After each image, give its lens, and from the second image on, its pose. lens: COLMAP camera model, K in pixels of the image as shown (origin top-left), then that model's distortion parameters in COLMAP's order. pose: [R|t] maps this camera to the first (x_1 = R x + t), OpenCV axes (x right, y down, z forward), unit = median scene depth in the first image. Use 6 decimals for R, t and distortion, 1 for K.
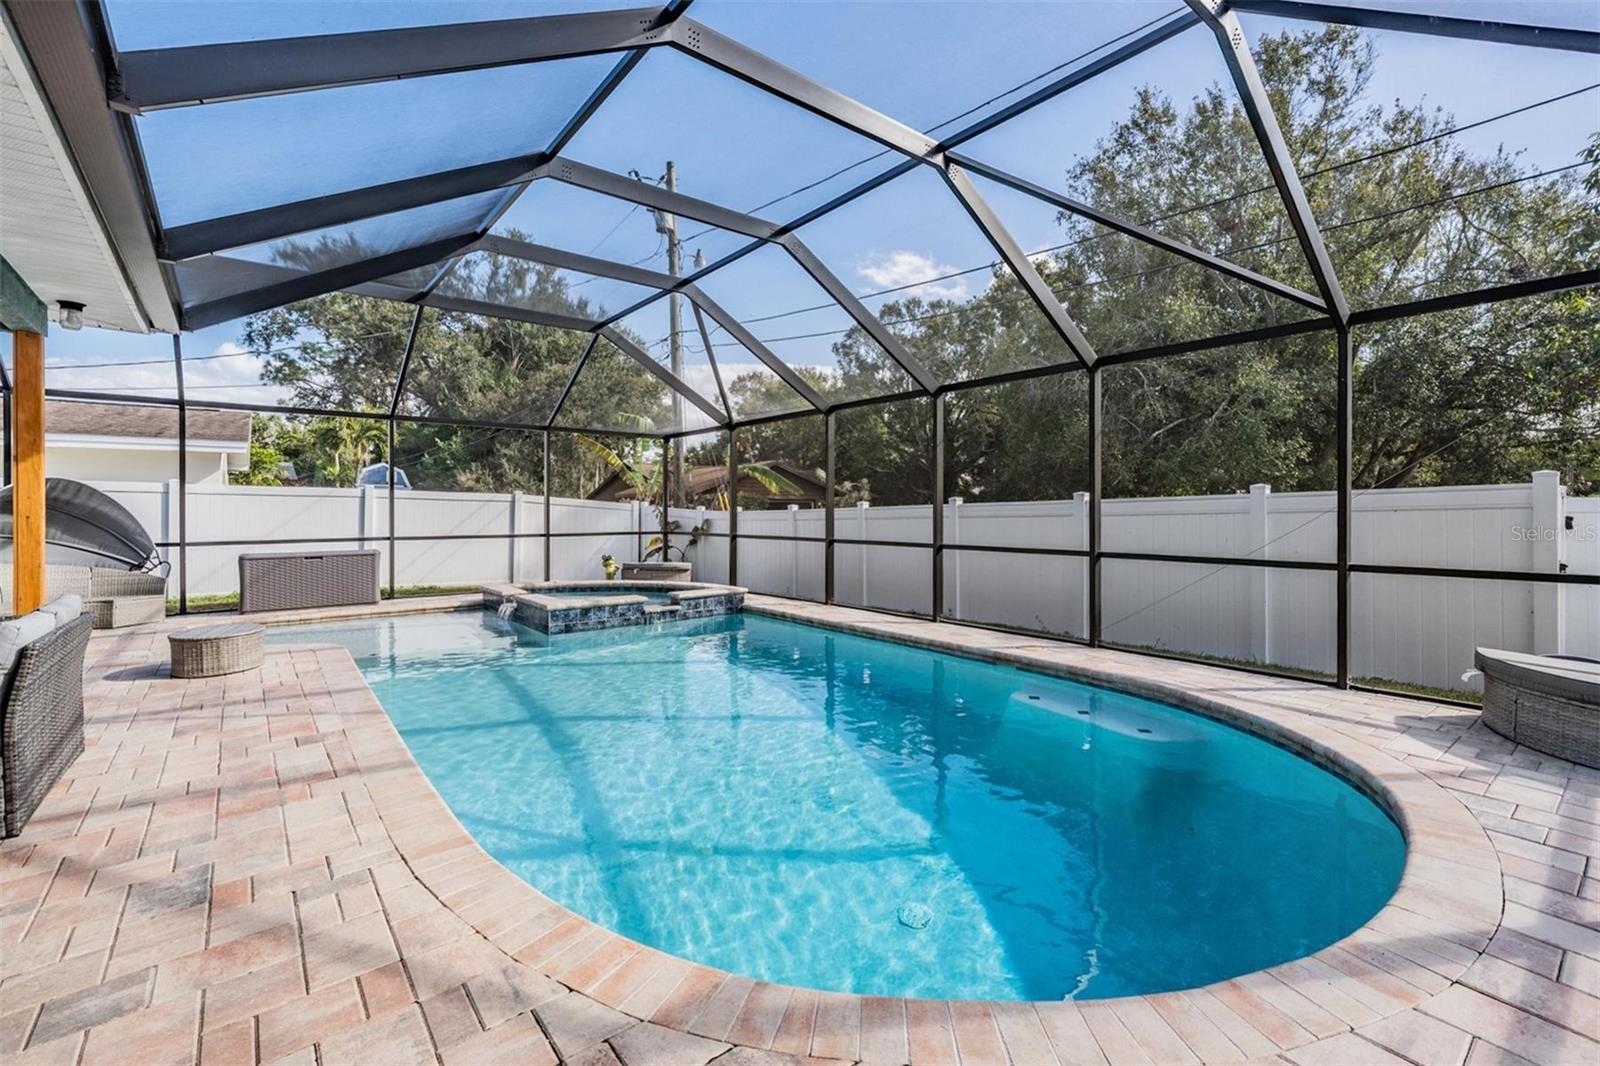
lens RADIAL K [[694.4, 0, 802.0], [0, 694.4, 515.7], [0, 0, 1]] dist [-0.000846, -0.000214]
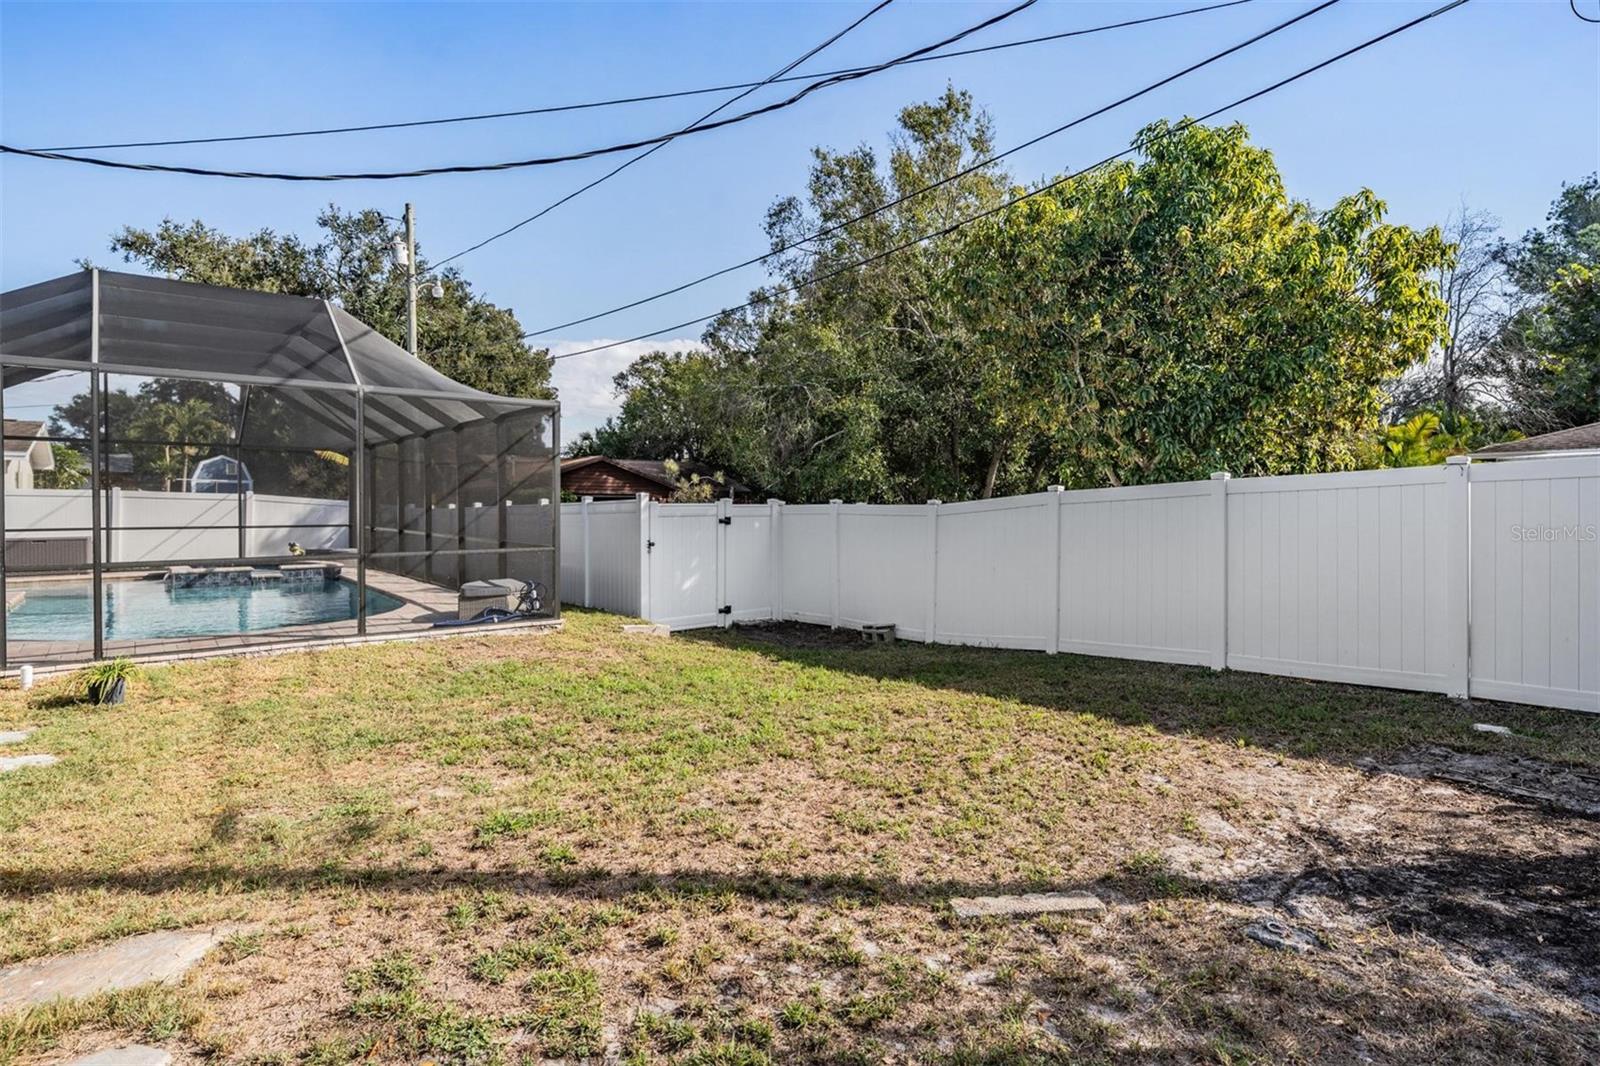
lens RADIAL K [[814.3, 0, 800.3], [0, 814.3, 521.8], [0, 0, 1]] dist [-0.004238, -0.000703]
pose [[0.999720, -0.000530, 0.023640, 0.533196], [0.000141, 0.999865, 0.016450, -0.006754], [-0.023646, -0.016442, 0.999585, -0.460008]]
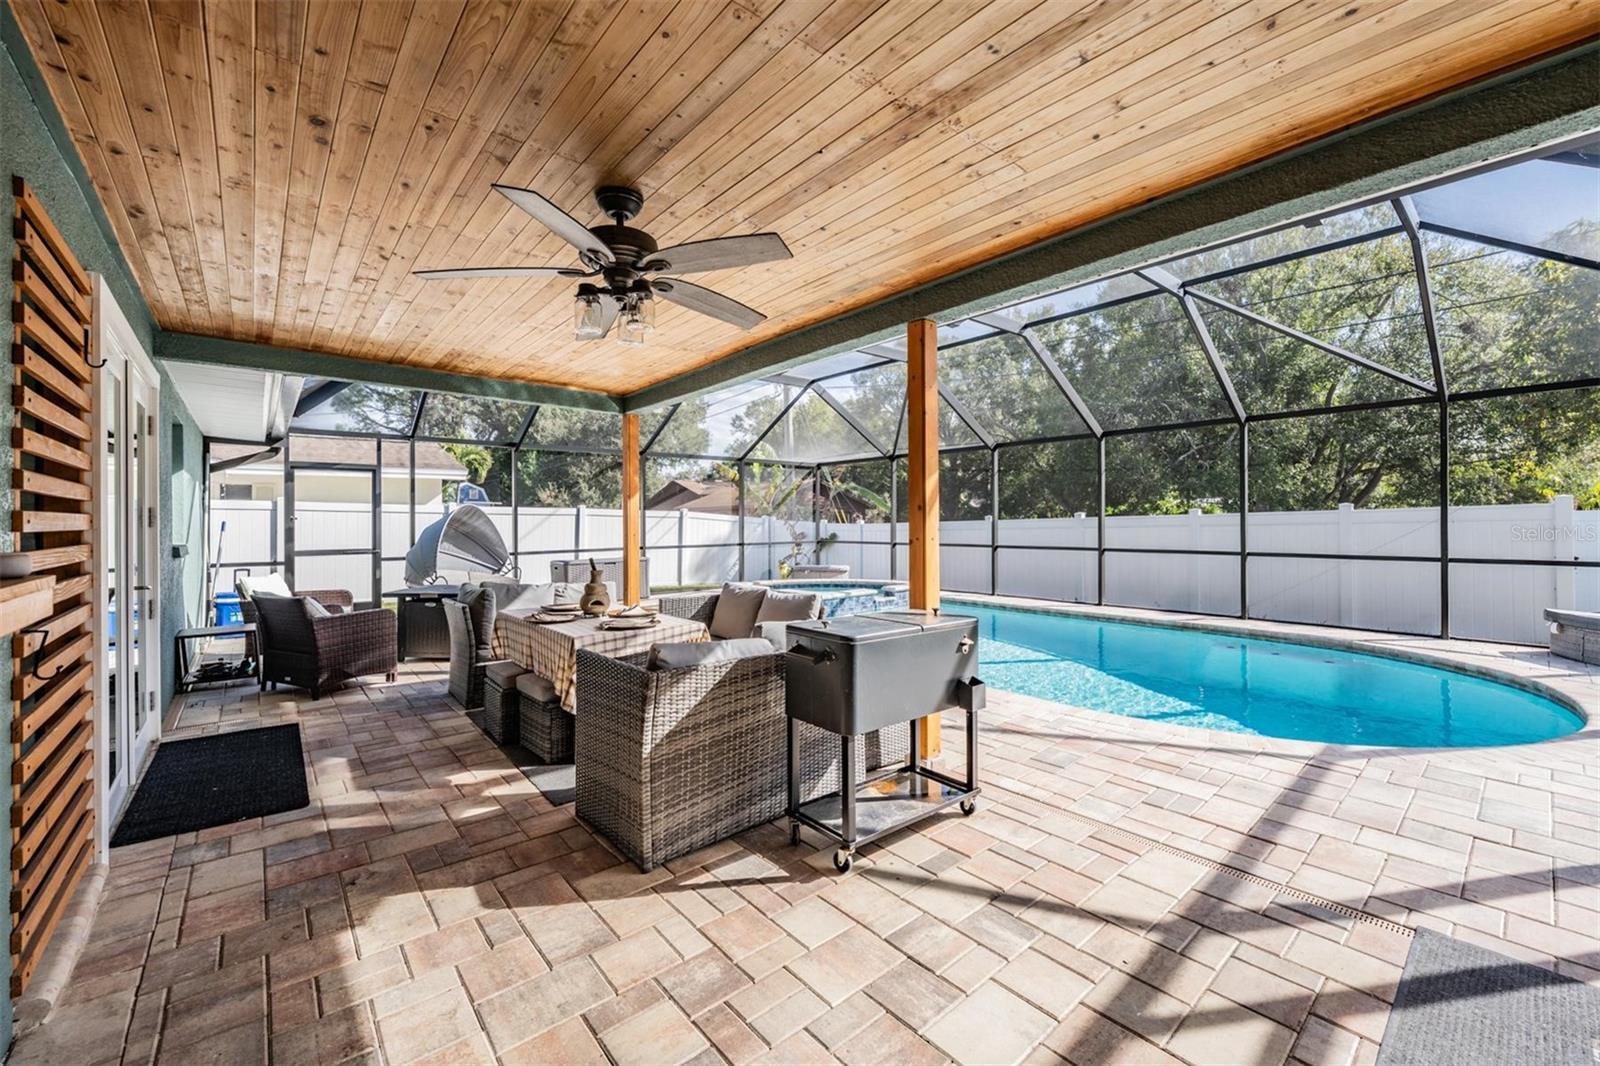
lens RADIAL K [[627.1, 0, 799.4], [0, 627.1, 529.8], [0, 0, 1]] dist [-0.001671, -0.000216]
pose [[0.999714, -0.008478, 0.022362, -0.228424], [0.008300, 0.999933, 0.008062, -0.005343], [-0.022429, -0.007874, 0.999717, -0.118582]]
